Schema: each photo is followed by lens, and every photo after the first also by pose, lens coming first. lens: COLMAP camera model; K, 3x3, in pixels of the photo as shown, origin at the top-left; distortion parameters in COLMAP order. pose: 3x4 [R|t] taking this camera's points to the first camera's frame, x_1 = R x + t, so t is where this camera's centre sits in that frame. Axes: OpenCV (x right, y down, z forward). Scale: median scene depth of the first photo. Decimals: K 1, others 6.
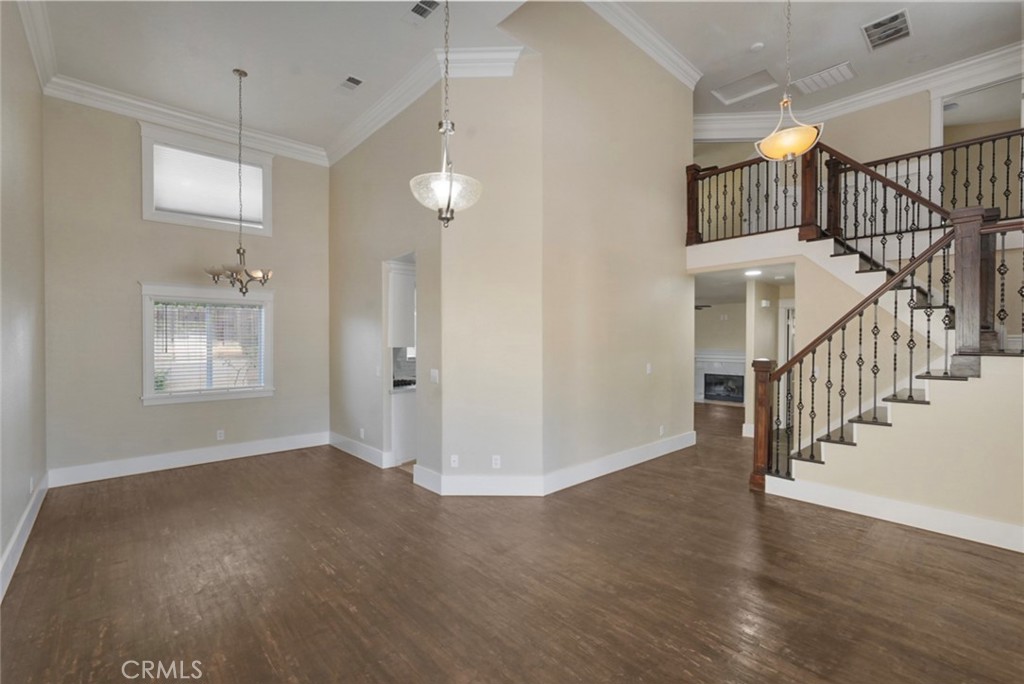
lens RADIAL K [[450.1, 0, 508.0], [0, 450.1, 343.4], [0, 0, 1]] dist [-0.008441, 0.002144]
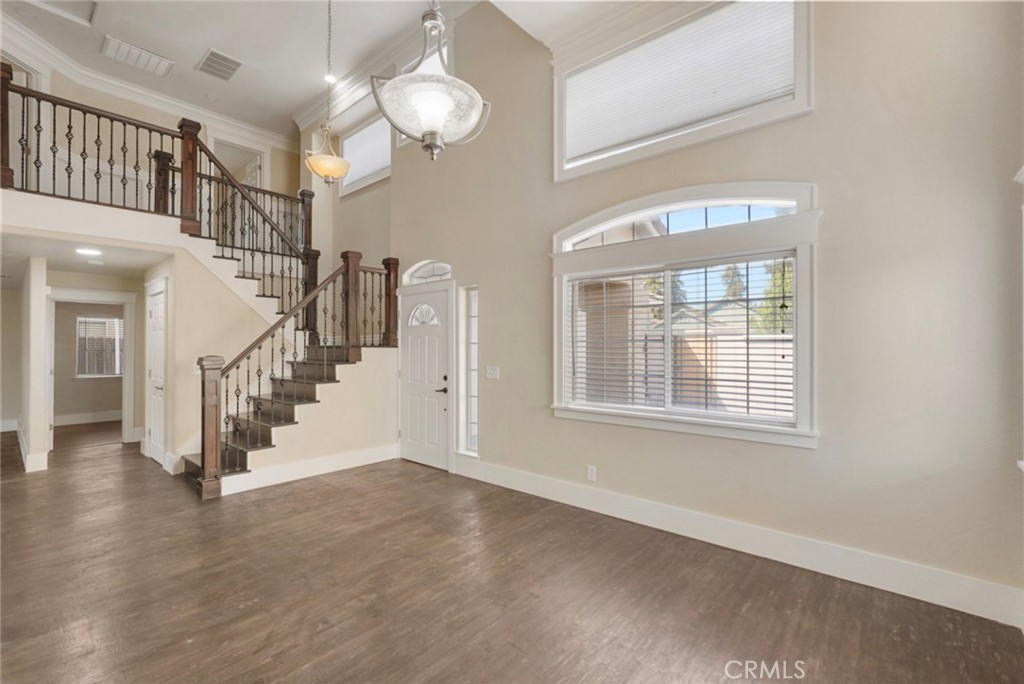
lens RADIAL K [[450.1, 0, 515.1], [0, 450.1, 345.7], [0, 0, 1]] dist [-0.008441, 0.002144]
pose [[-0.130934, 0.002609, 0.991388, -0.540662], [0.009054, 0.999958, -0.001435, 0.024842], [-0.991350, 0.008788, -0.130952, 0.605644]]
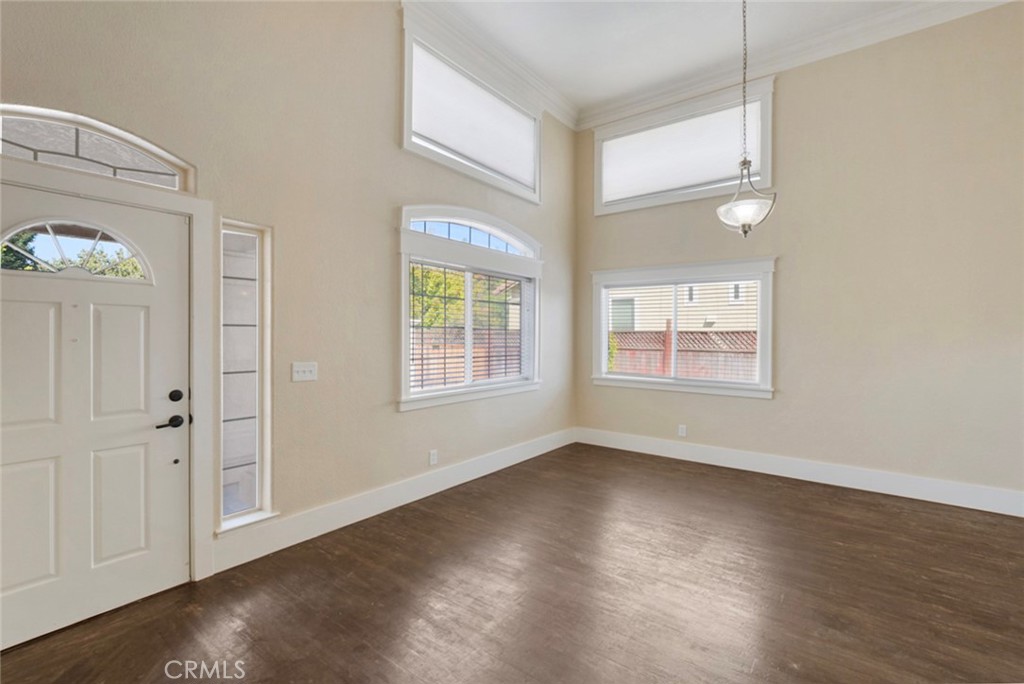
lens RADIAL K [[450.1, 0, 516.2], [0, 450.1, 334.2], [0, 0, 1]] dist [-0.008441, 0.002144]
pose [[-0.985131, -0.002176, -0.171793, 0.488078], [-0.003867, 0.999947, 0.009507, 0.019503], [0.171763, 0.010029, -0.985087, 1.392677]]
